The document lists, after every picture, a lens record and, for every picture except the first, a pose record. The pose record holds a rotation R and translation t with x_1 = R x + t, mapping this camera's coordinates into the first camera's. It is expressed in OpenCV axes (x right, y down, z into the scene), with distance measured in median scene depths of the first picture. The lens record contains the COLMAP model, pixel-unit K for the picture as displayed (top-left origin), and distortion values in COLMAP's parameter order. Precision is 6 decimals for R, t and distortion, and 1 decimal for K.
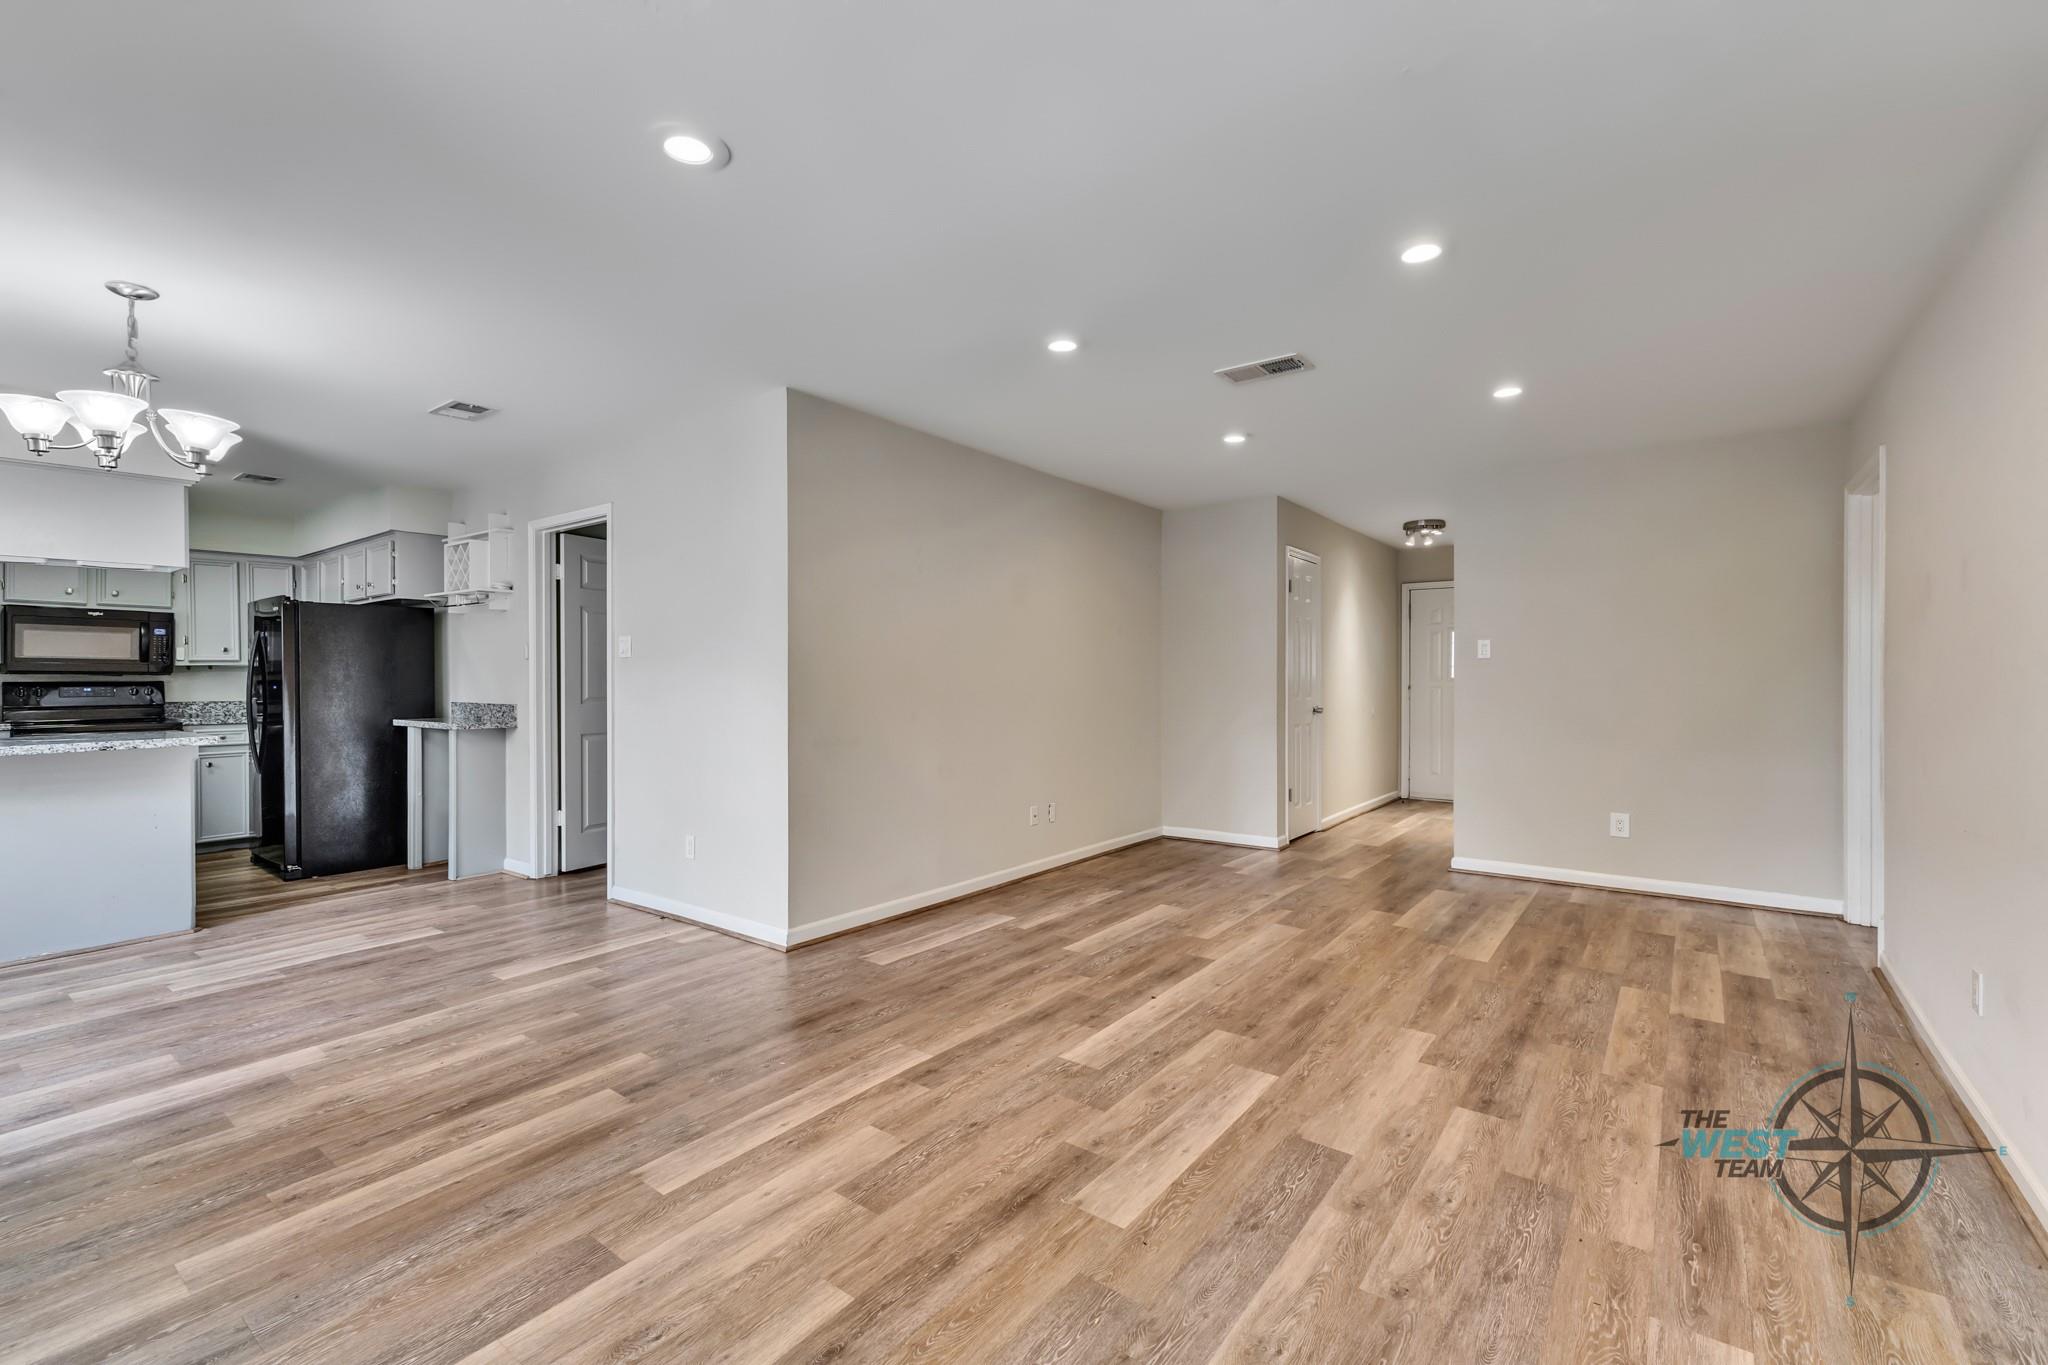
lens RADIAL K [[880.9, 0, 1024.8], [0, 880.9, 678.5], [0, 0, 1]] dist [0.019081, -0.005732]
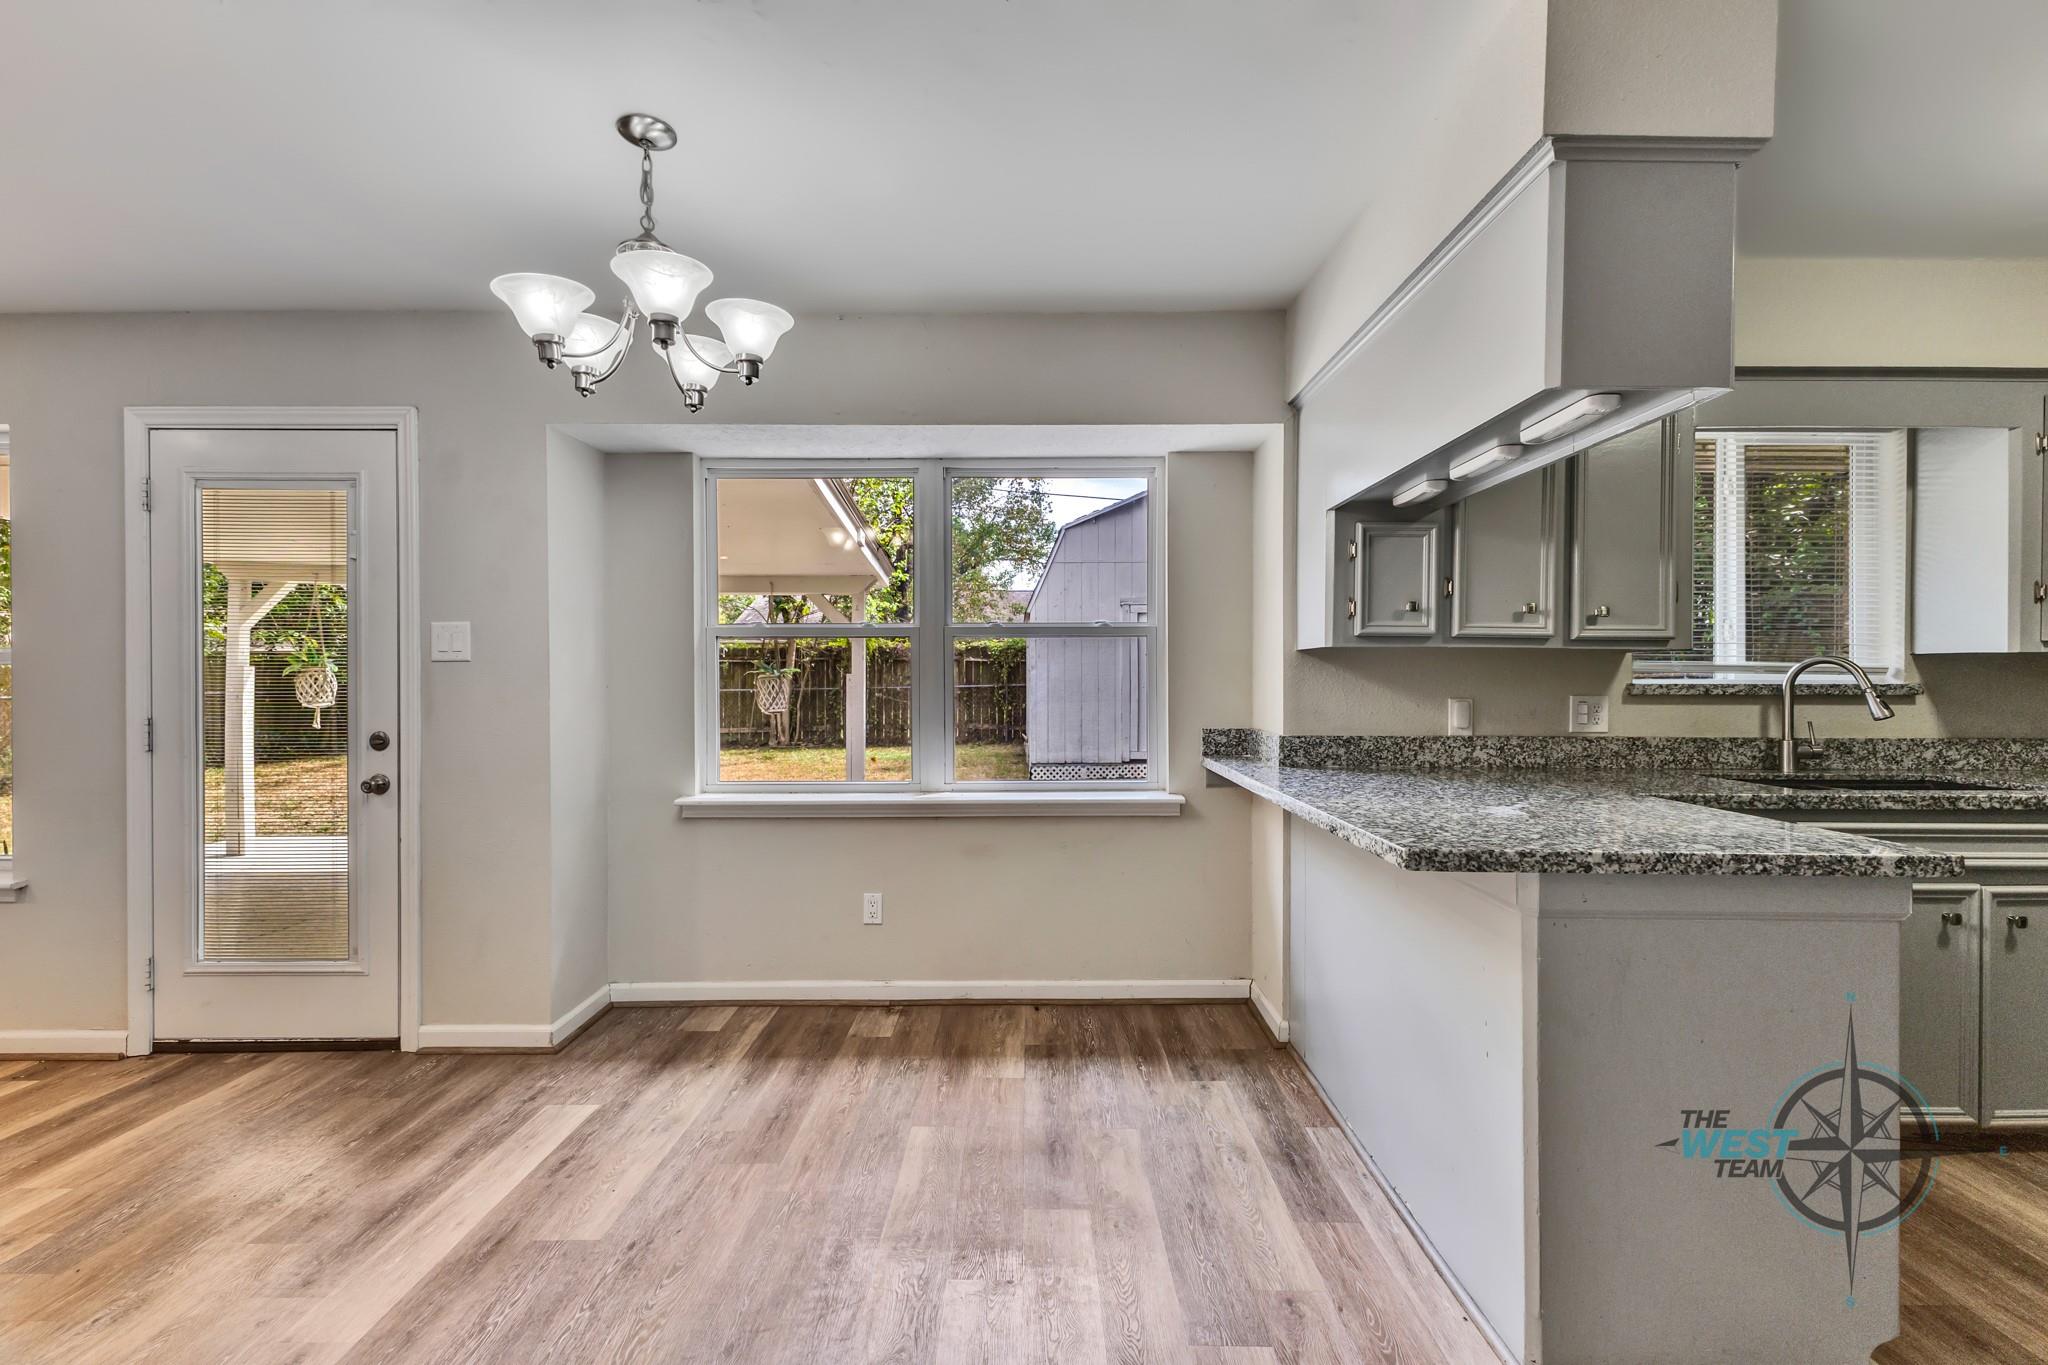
lens RADIAL K [[880.9, 0, 1023.8], [0, 880.9, 679.9], [0, 0, 1]] dist [0.019081, -0.005732]
pose [[-0.802115, 0.007443, -0.597123, -0.619091], [0.000101, 0.999924, 0.012328, -0.010506], [0.597169, 0.009829, -0.802055, 1.316820]]
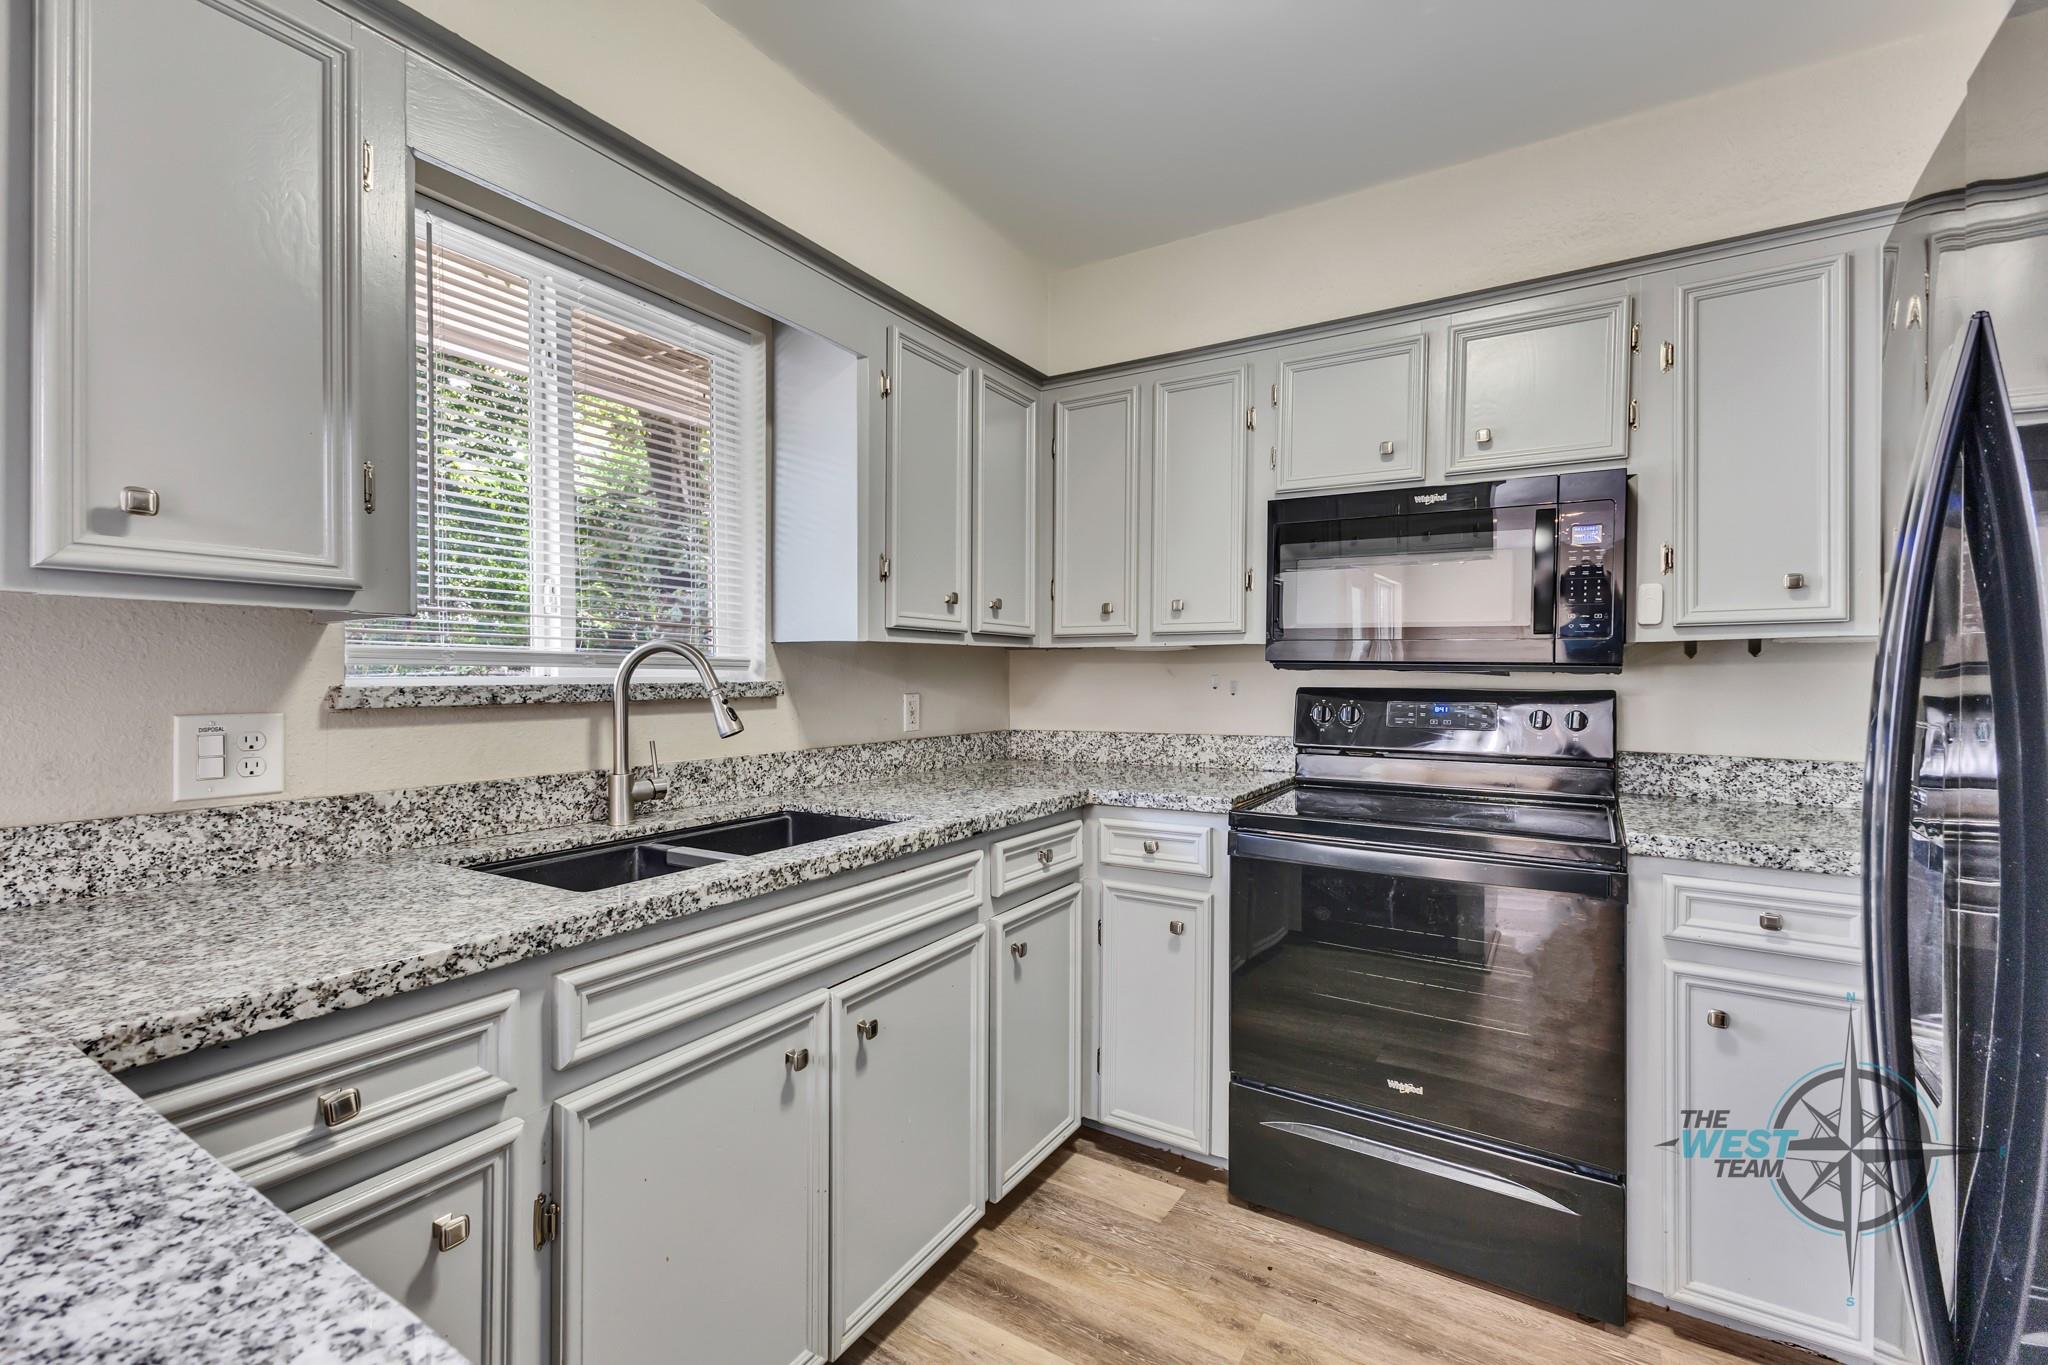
lens RADIAL K [[880.9, 0, 1027.8], [0, 880.9, 678.5], [0, 0, 1]] dist [0.019081, -0.005732]
pose [[0.088325, 0.011201, -0.996029, -1.106215], [-0.004824, 0.999930, 0.010817, -0.006509], [0.996080, 0.003849, 0.088373, 1.271777]]
